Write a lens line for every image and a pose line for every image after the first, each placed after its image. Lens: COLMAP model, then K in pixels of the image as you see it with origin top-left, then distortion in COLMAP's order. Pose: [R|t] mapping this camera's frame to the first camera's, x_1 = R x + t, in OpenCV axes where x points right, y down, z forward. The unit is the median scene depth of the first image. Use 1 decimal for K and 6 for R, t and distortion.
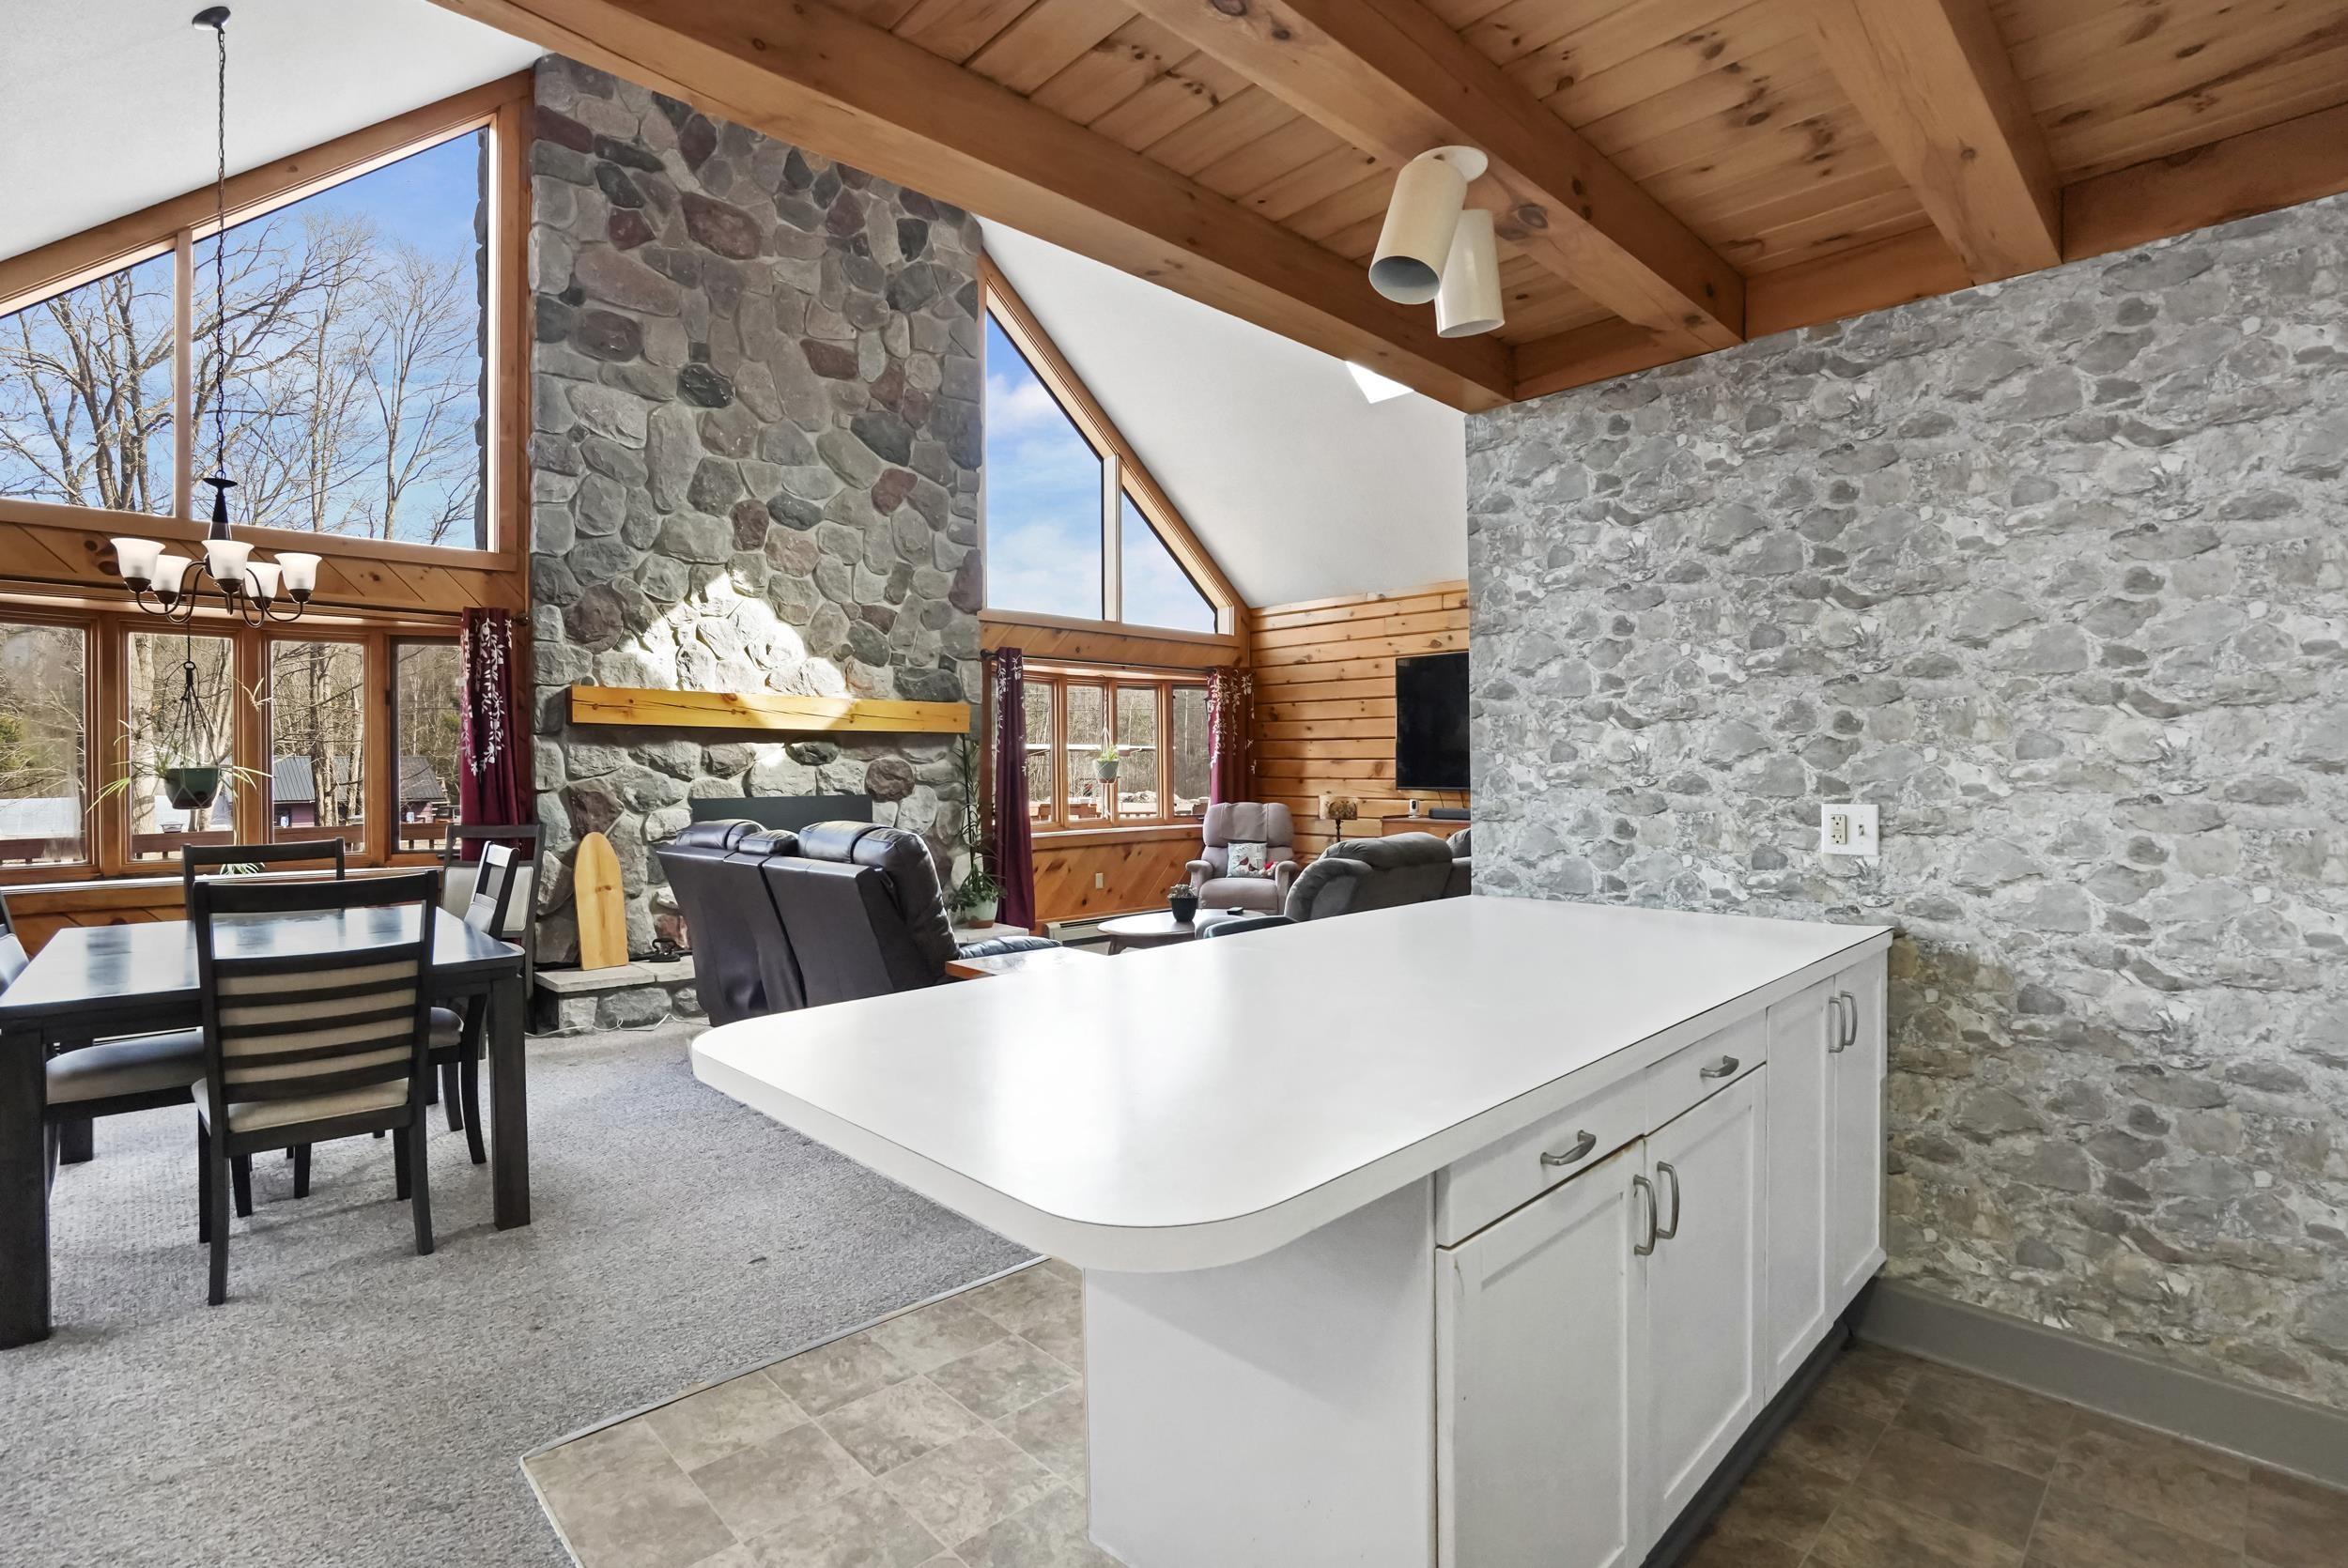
lens RADIAL K [[1099.2, 0, 1134.5], [0, 1099.2, 770.5], [0, 0, 1]] dist [-0.047743, 0.018448]
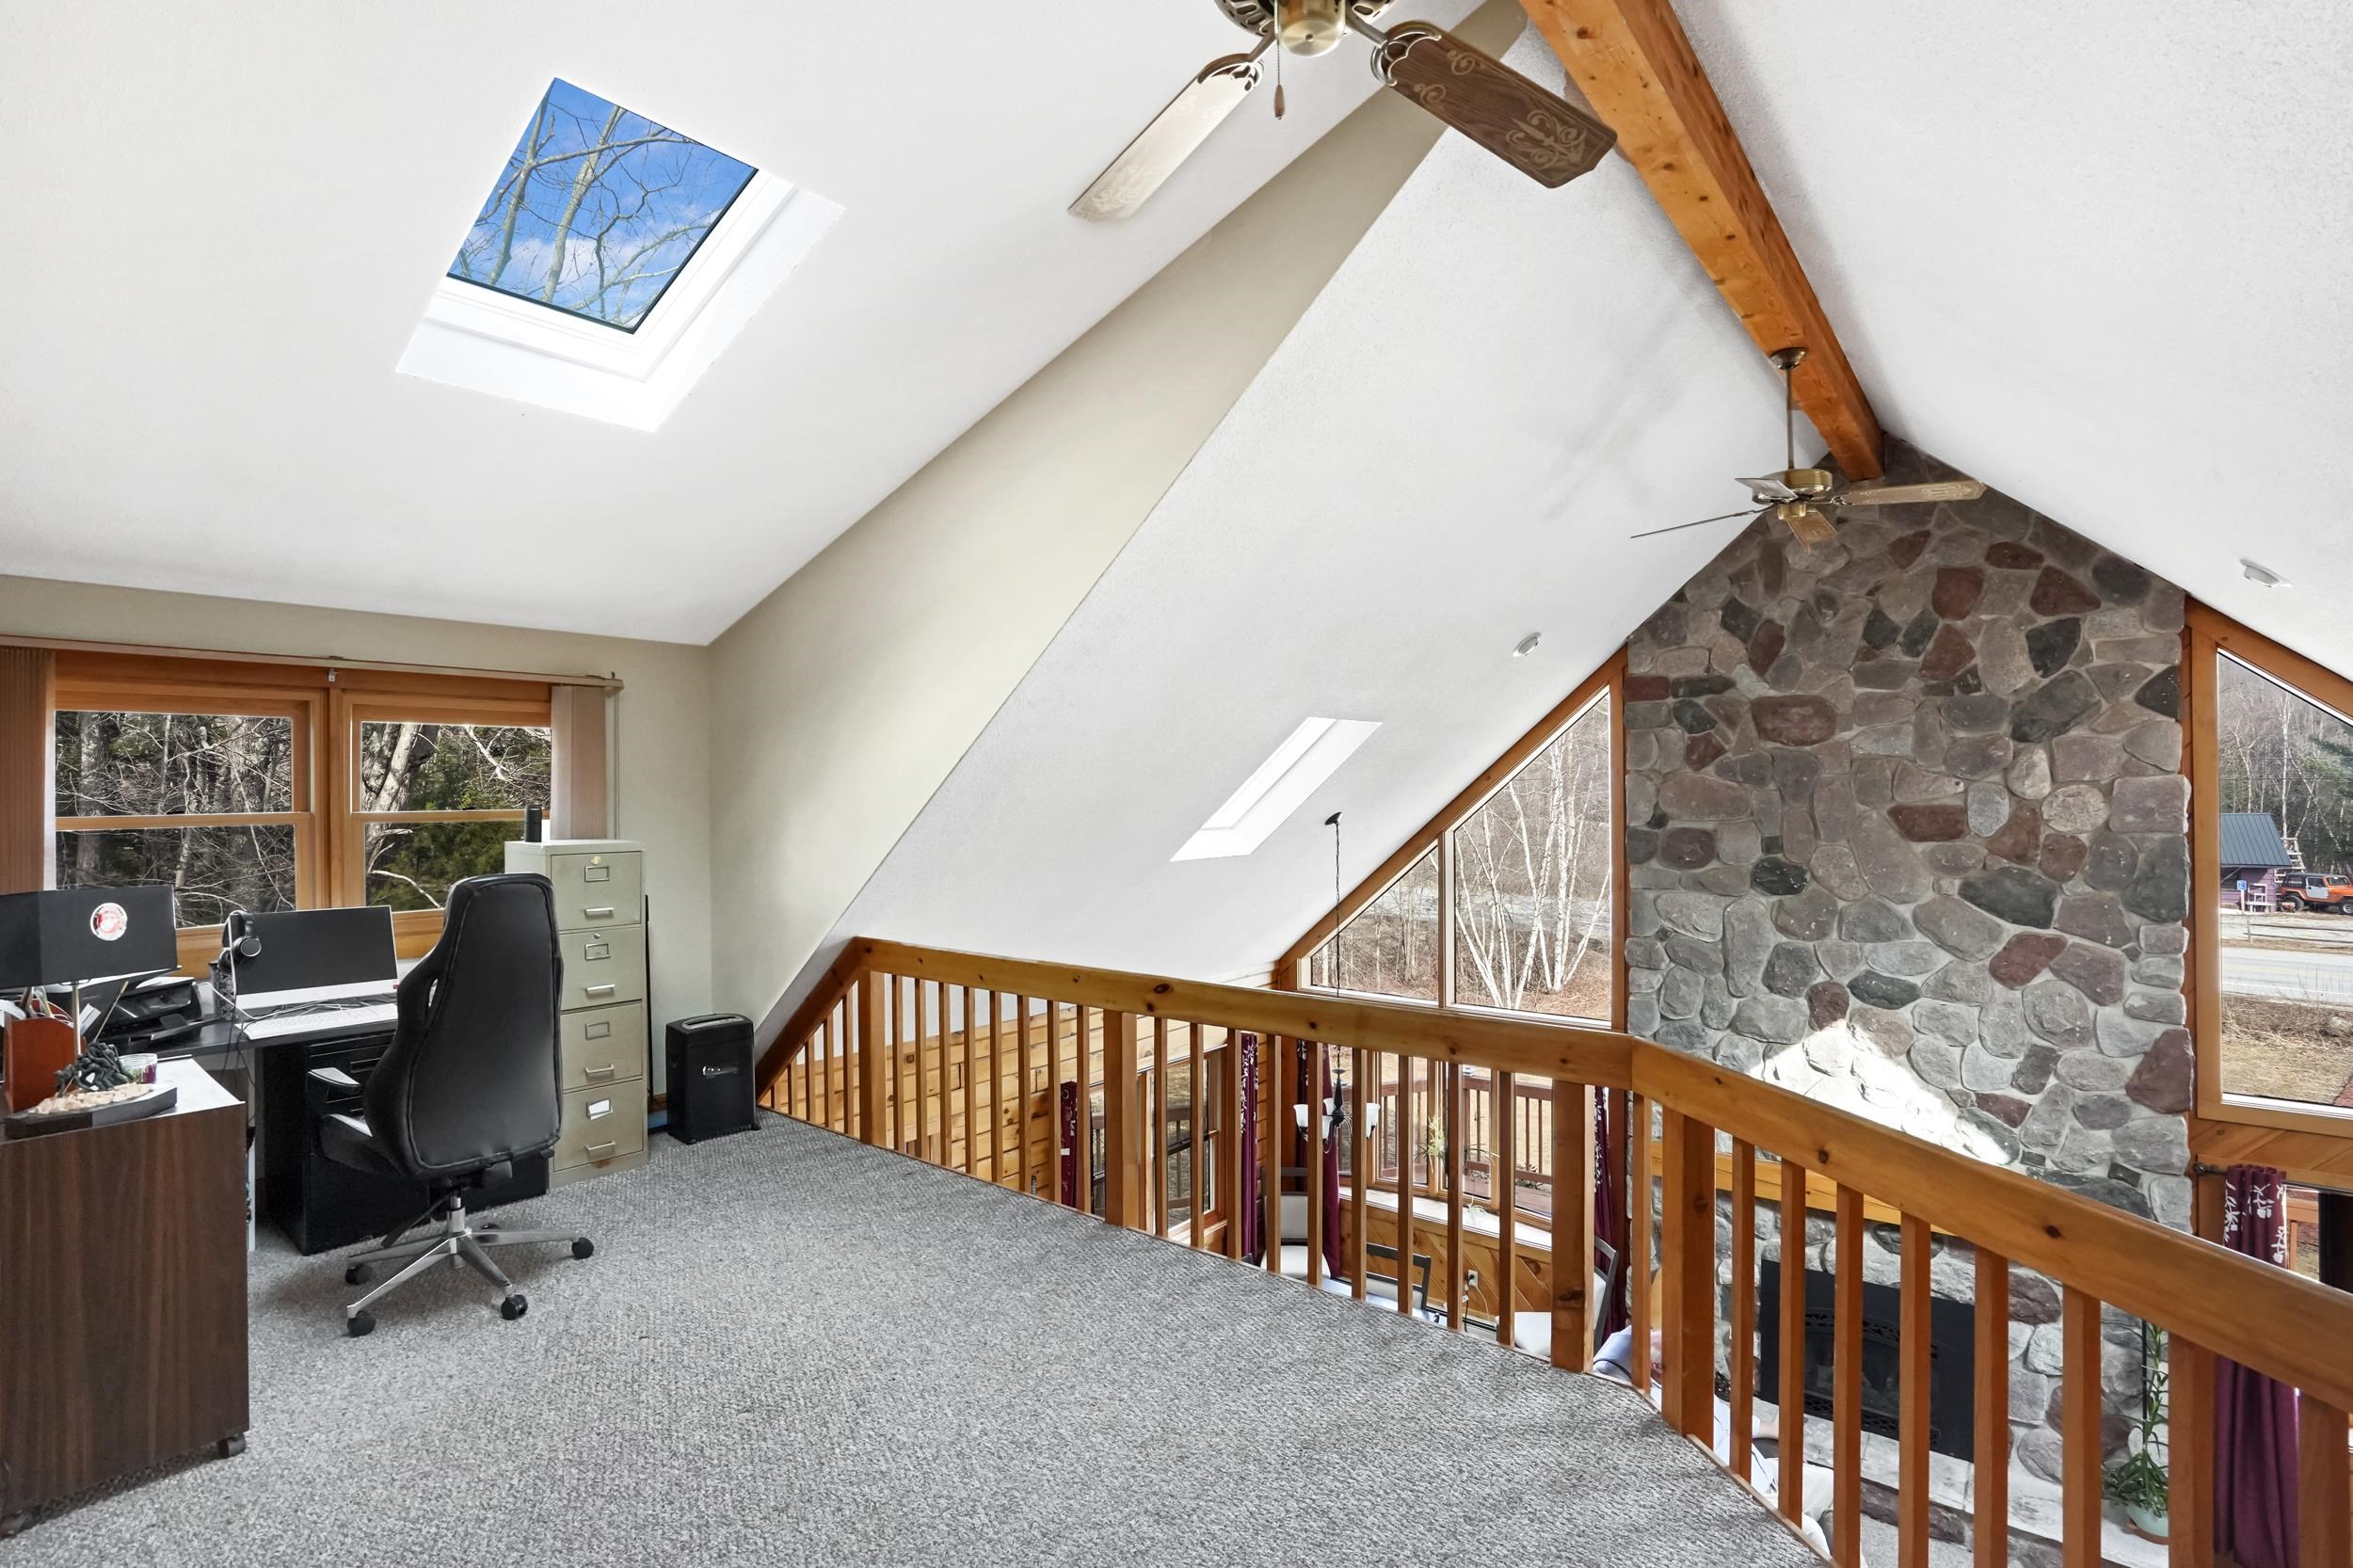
lens RADIAL K [[1101.7, 0, 1189.5], [0, 1101.7, 797.9], [0, 0, 1]] dist [-0.047743, 0.018448]
pose [[0.141753, 0.010795, -0.989843, 0.559327], [0.006275, 0.999911, 0.011803, -0.435176], [0.989882, -0.007885, 0.141673, 0.273849]]
